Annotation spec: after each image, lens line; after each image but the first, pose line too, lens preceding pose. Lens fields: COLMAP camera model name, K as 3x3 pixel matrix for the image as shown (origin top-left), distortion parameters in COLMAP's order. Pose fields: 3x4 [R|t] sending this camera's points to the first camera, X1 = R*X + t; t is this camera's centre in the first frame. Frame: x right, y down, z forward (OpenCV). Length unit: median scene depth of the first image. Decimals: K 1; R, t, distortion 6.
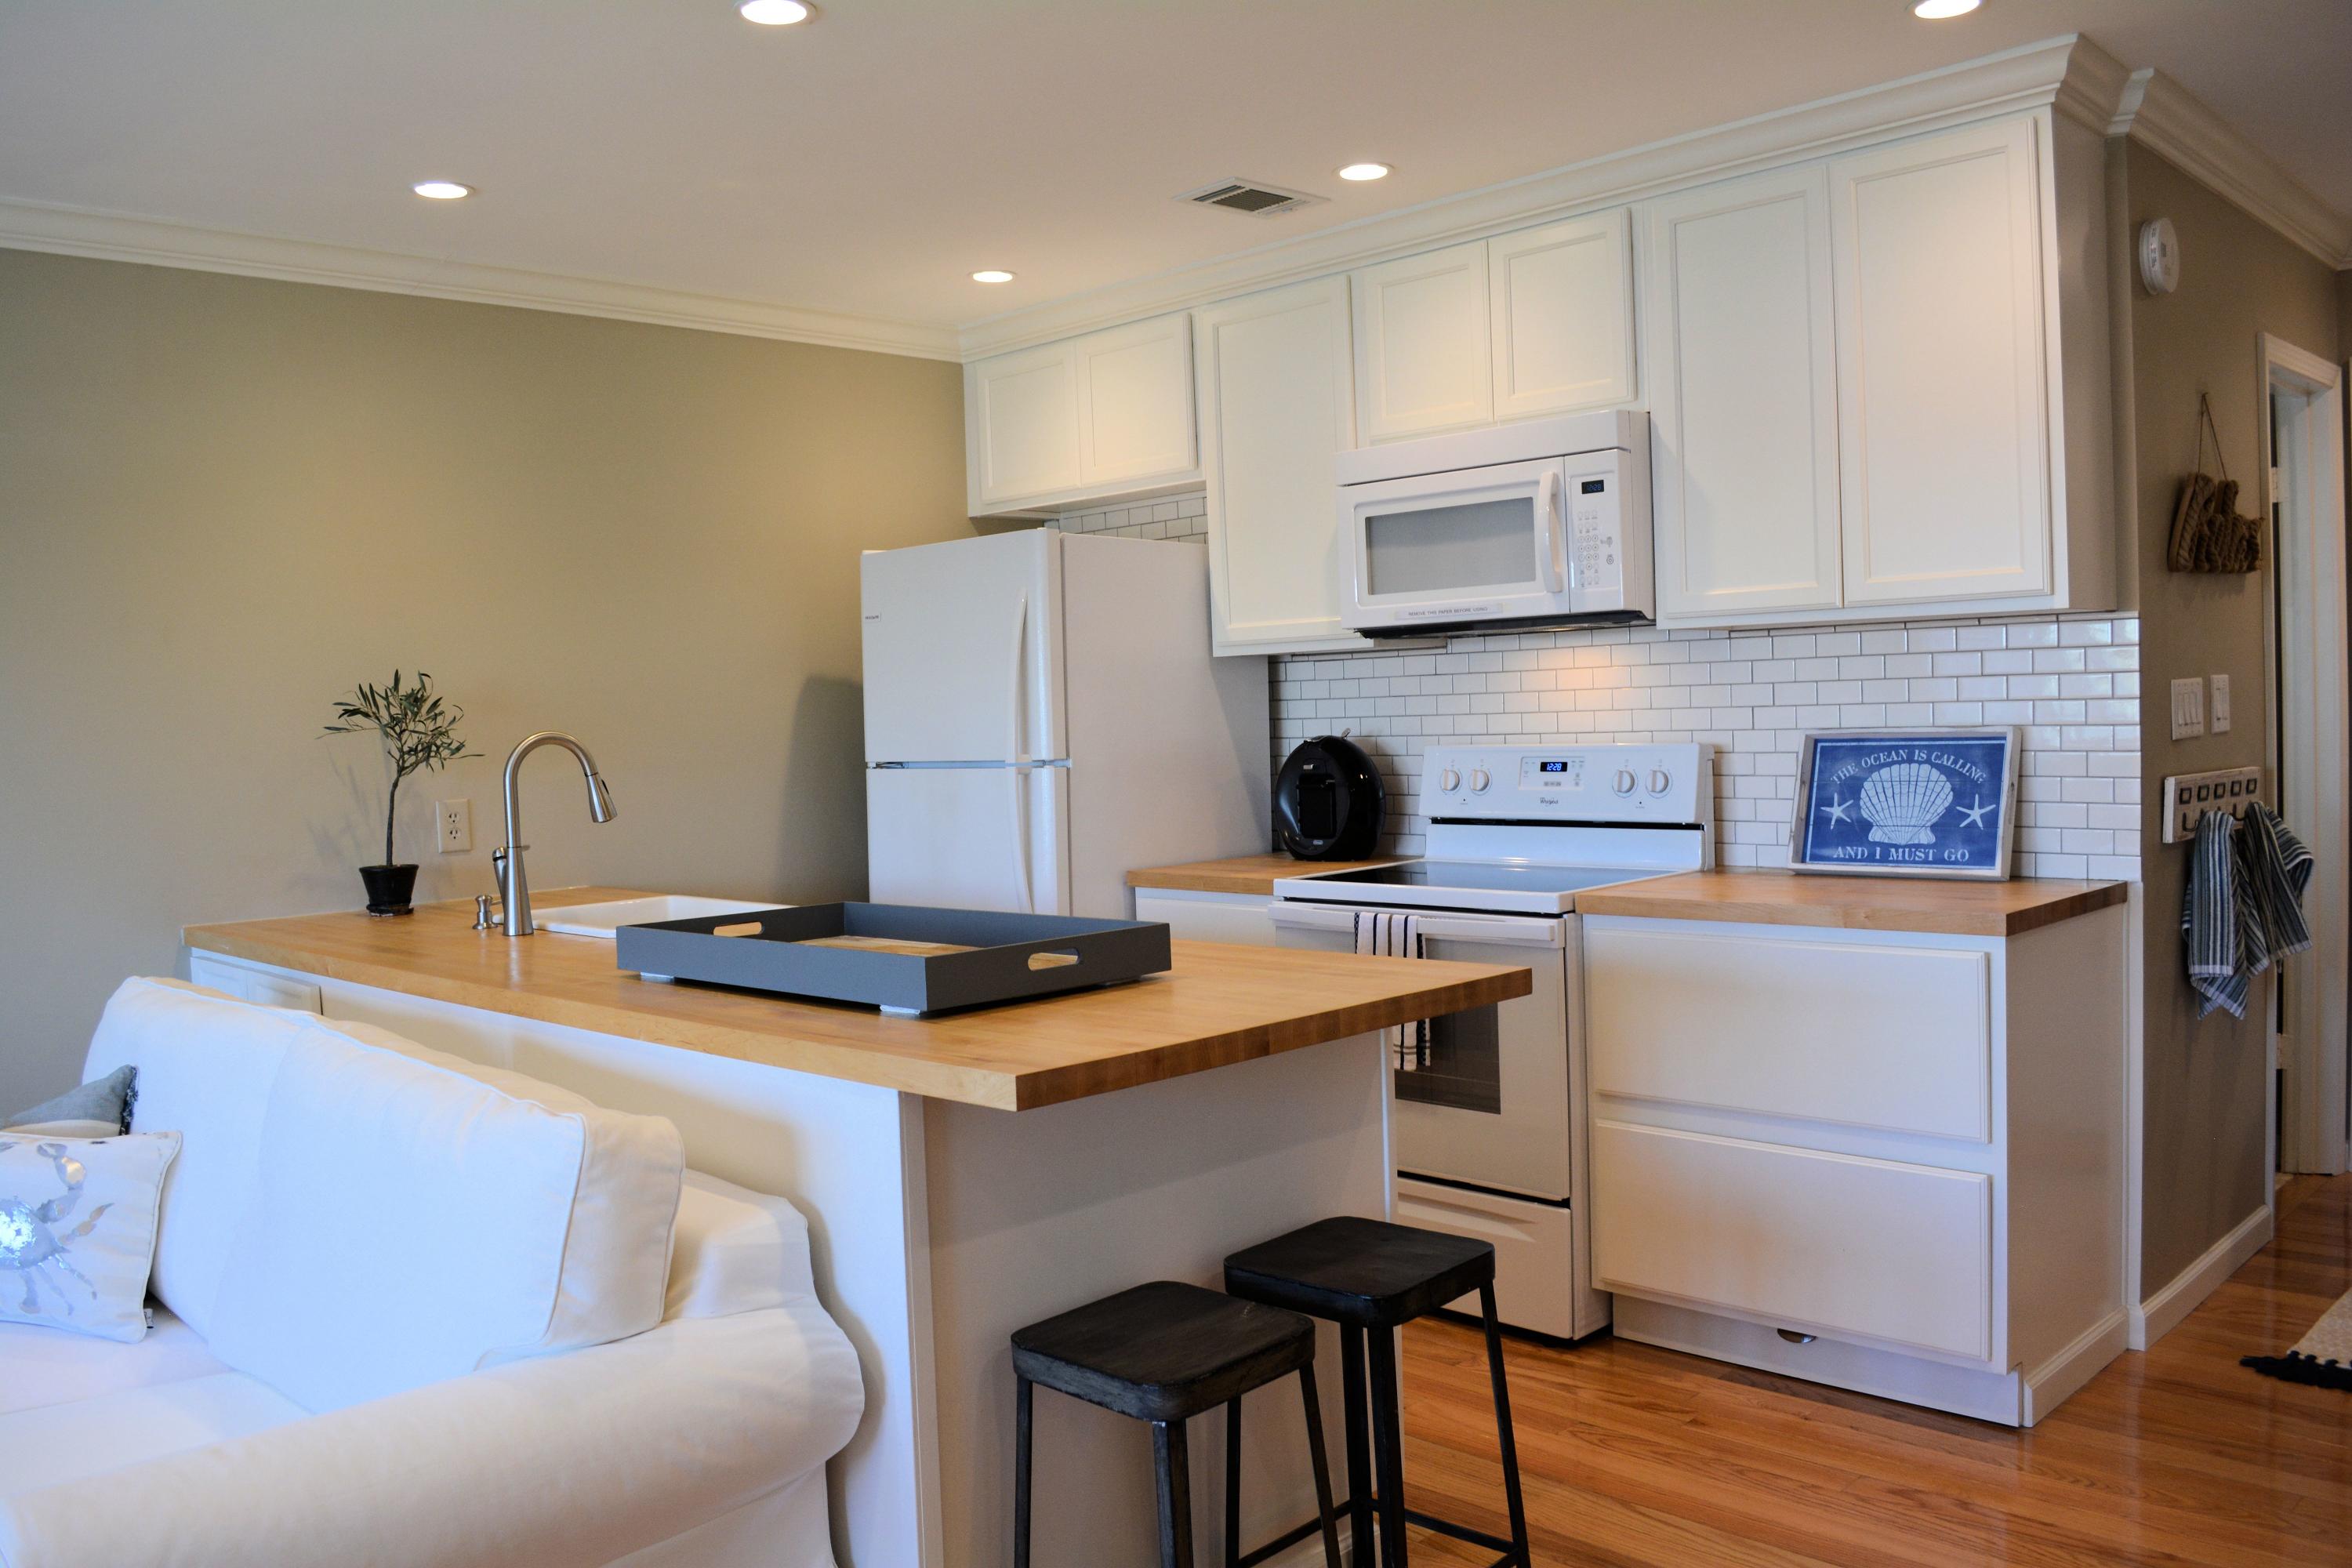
lens RADIAL K [[1821.2, 0, 1176.0], [0, 1821.2, 784.0], [0, 0, 1]] dist [-0.075758, 0.001376]
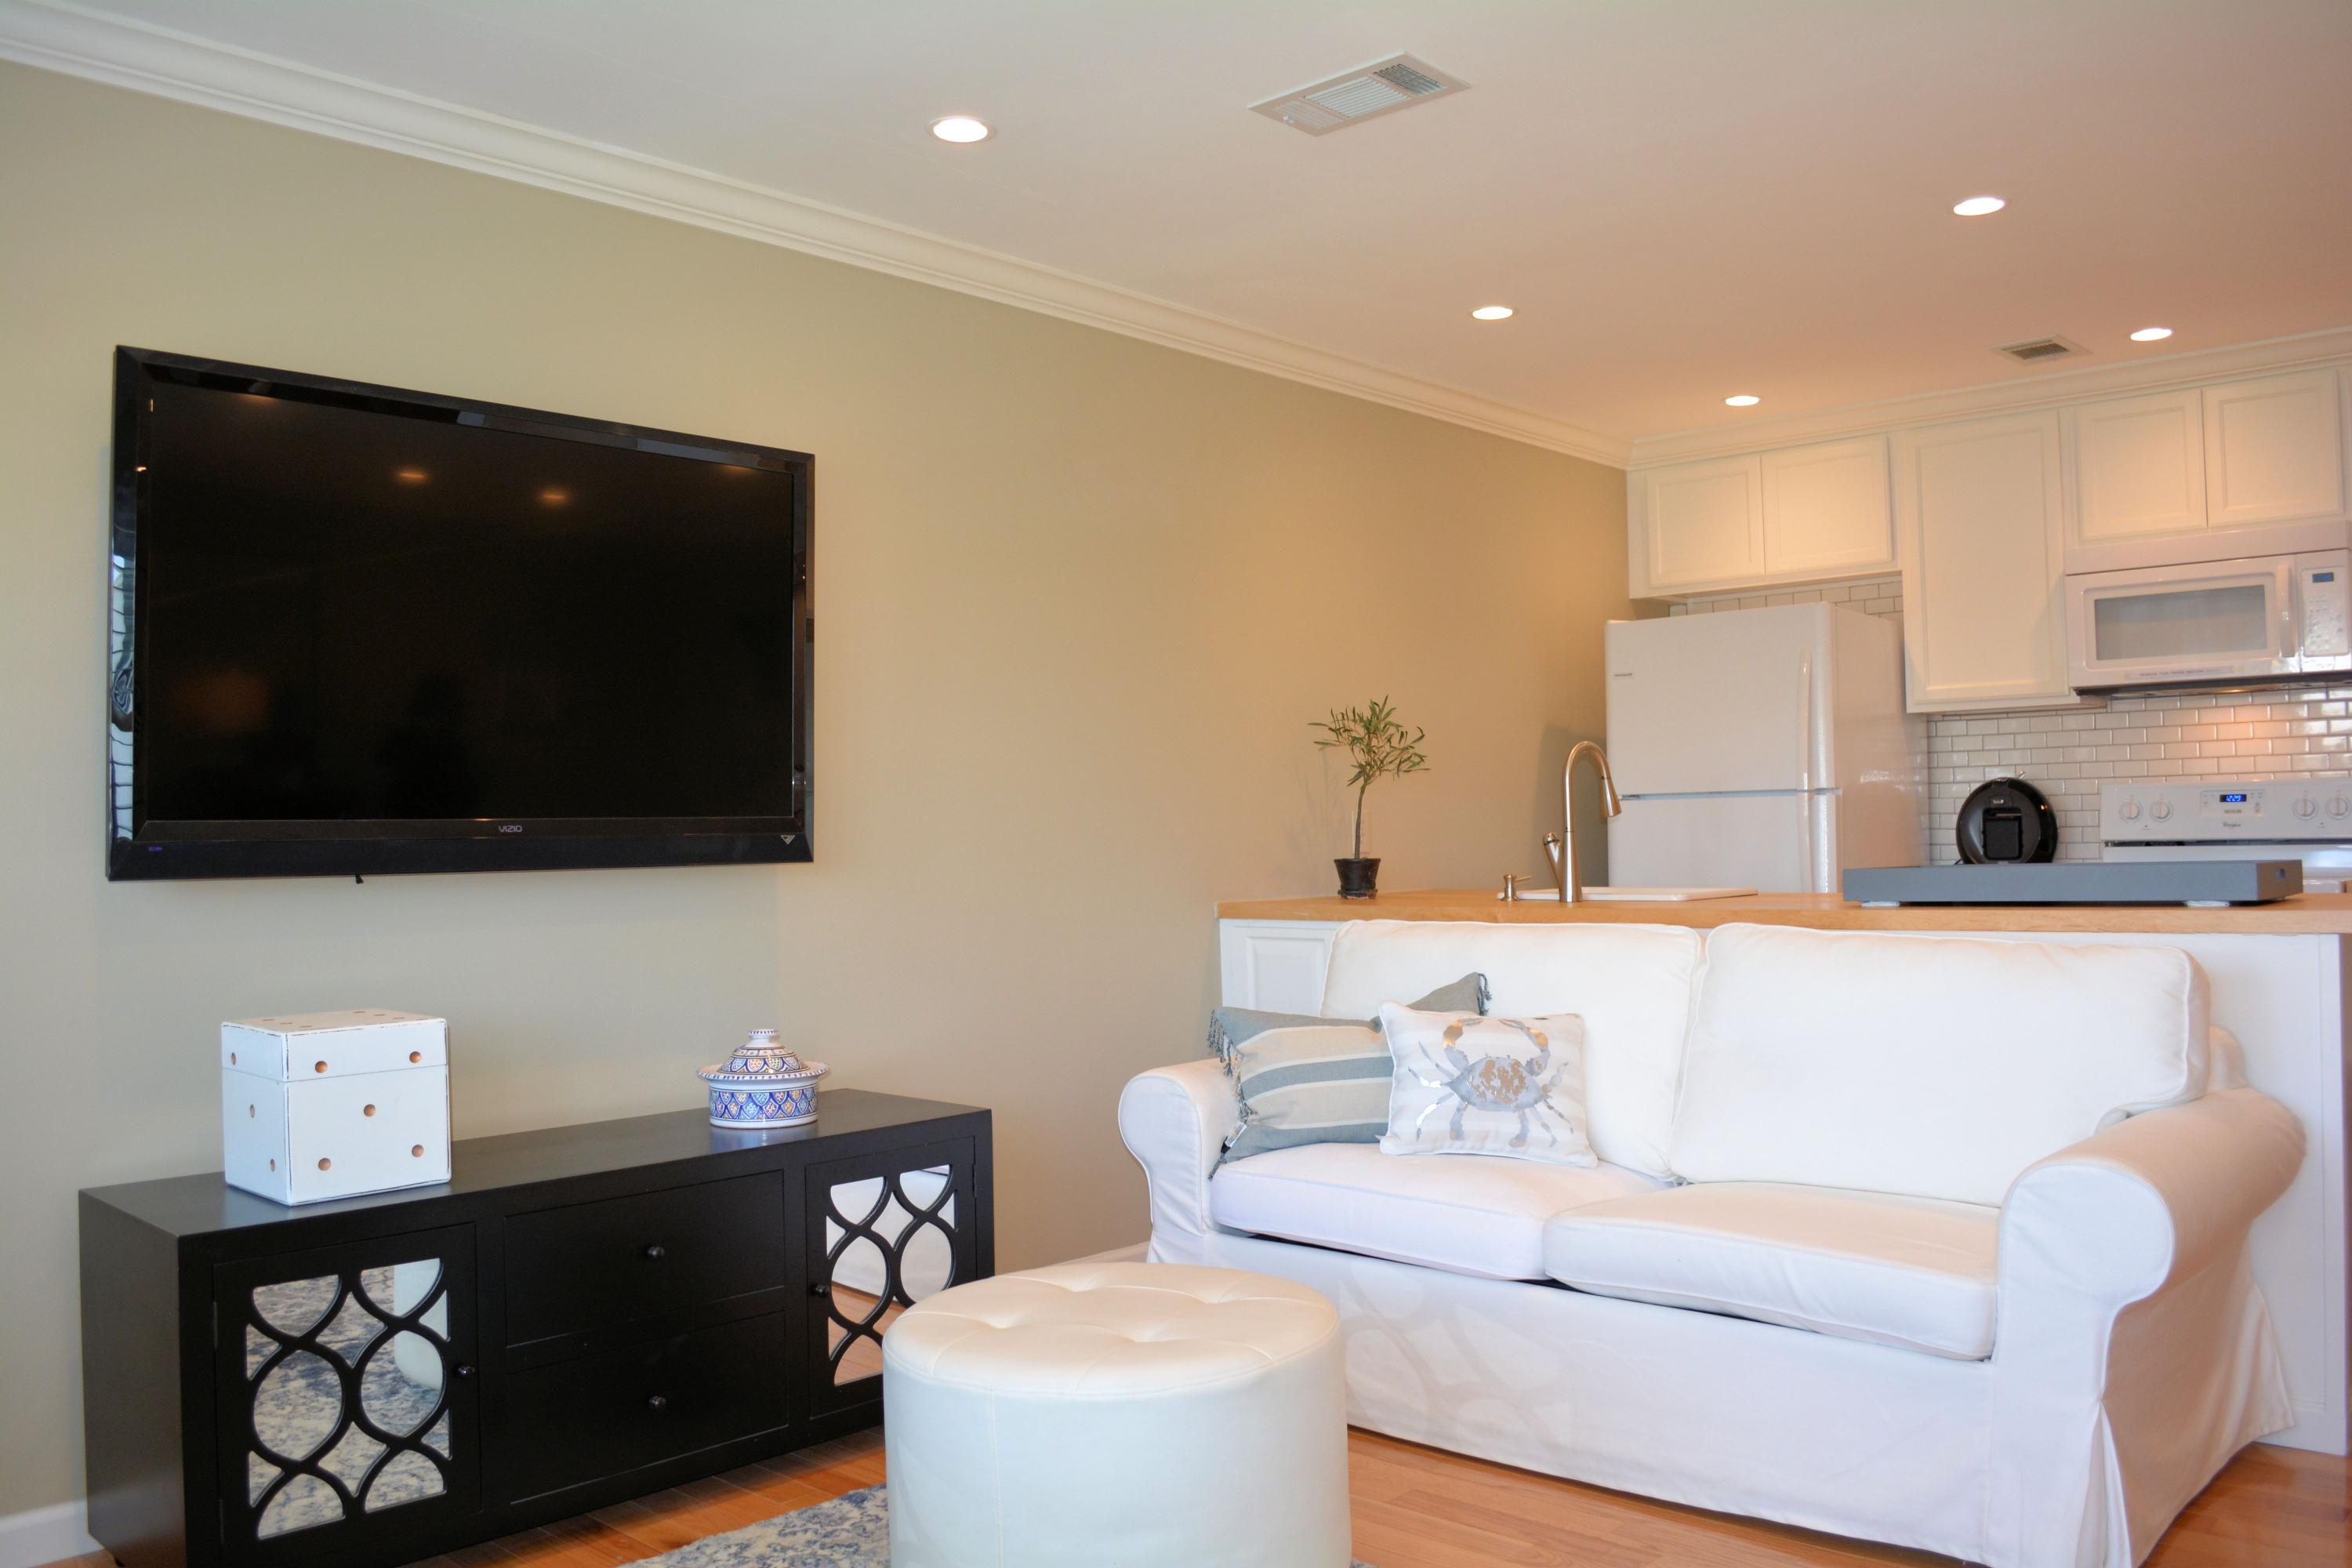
lens RADIAL K [[1821.2, 0, 1176.0], [0, 1821.2, 784.0], [0, 0, 1]] dist [-0.075758, 0.001376]
pose [[0.999118, 0.019184, 0.037355, -0.580282], [-0.016590, 0.997510, -0.068553, 0.078200], [-0.038577, 0.067873, 0.996948, -0.211669]]
